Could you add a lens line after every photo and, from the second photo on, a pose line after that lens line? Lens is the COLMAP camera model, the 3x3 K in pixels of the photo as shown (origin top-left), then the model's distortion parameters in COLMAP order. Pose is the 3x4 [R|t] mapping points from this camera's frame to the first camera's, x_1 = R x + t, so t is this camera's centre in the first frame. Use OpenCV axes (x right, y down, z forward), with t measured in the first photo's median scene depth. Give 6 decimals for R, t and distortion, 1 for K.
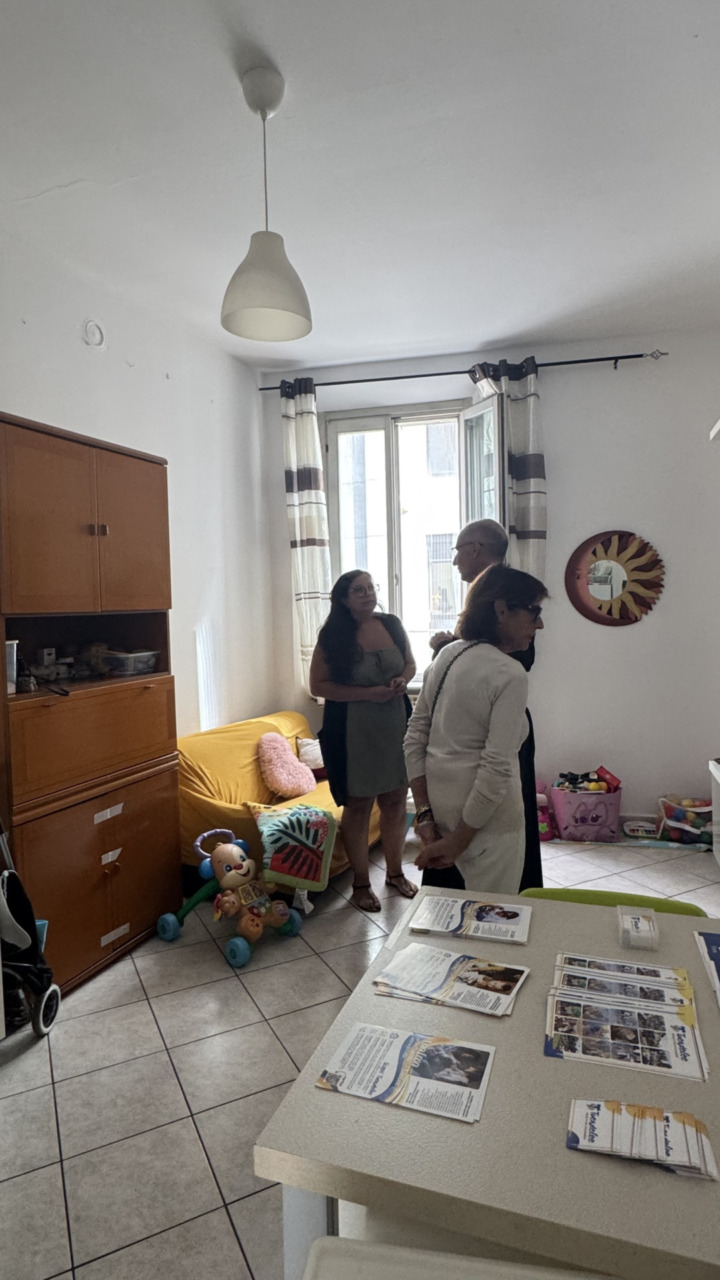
lens RADIAL K [[693.3, 0, 365.0], [0, 693.3, 638.7], [0, 0, 1]] dist [-0.005589, -0.000710]
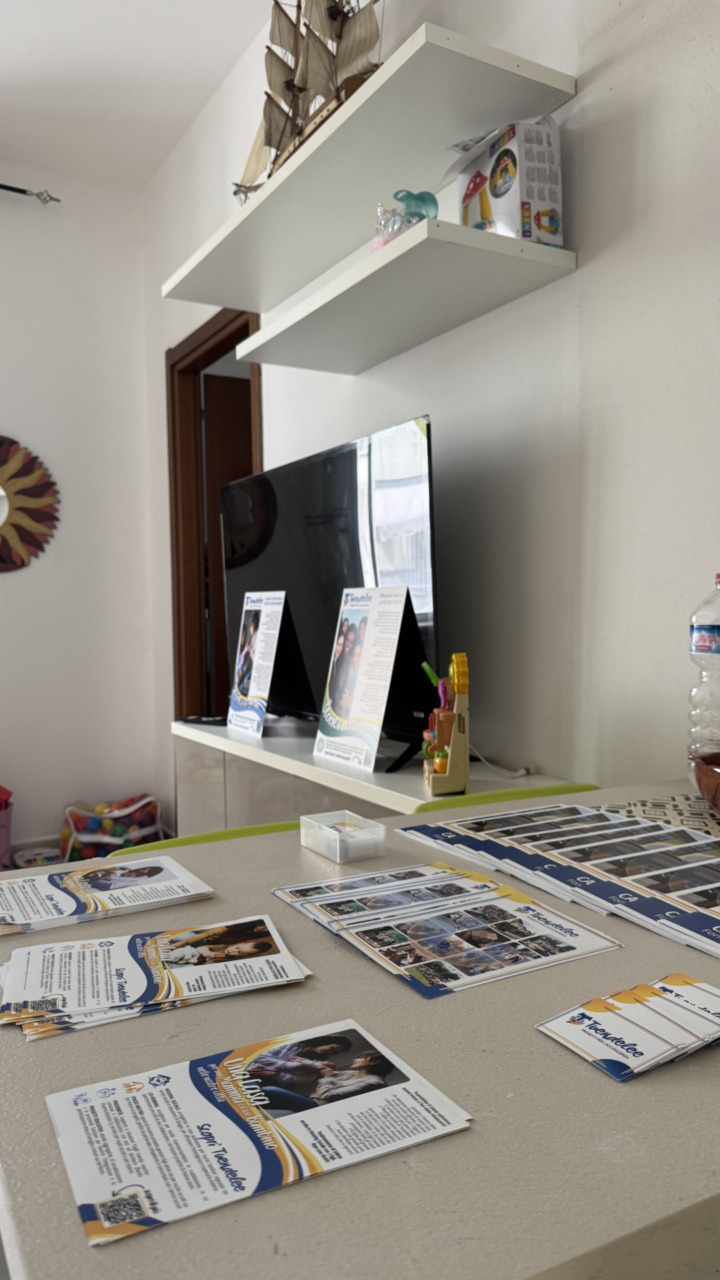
lens RADIAL K [[915.9, 0, 363.1], [0, 915.9, 642.5], [0, 0, 1]] dist [-0.000588, -0.014799]
pose [[0.680810, -0.019674, 0.732196, -0.279237], [0.030375, 0.999538, -0.001386, 0.305196], [-0.731830, 0.023184, 0.681092, 0.511804]]
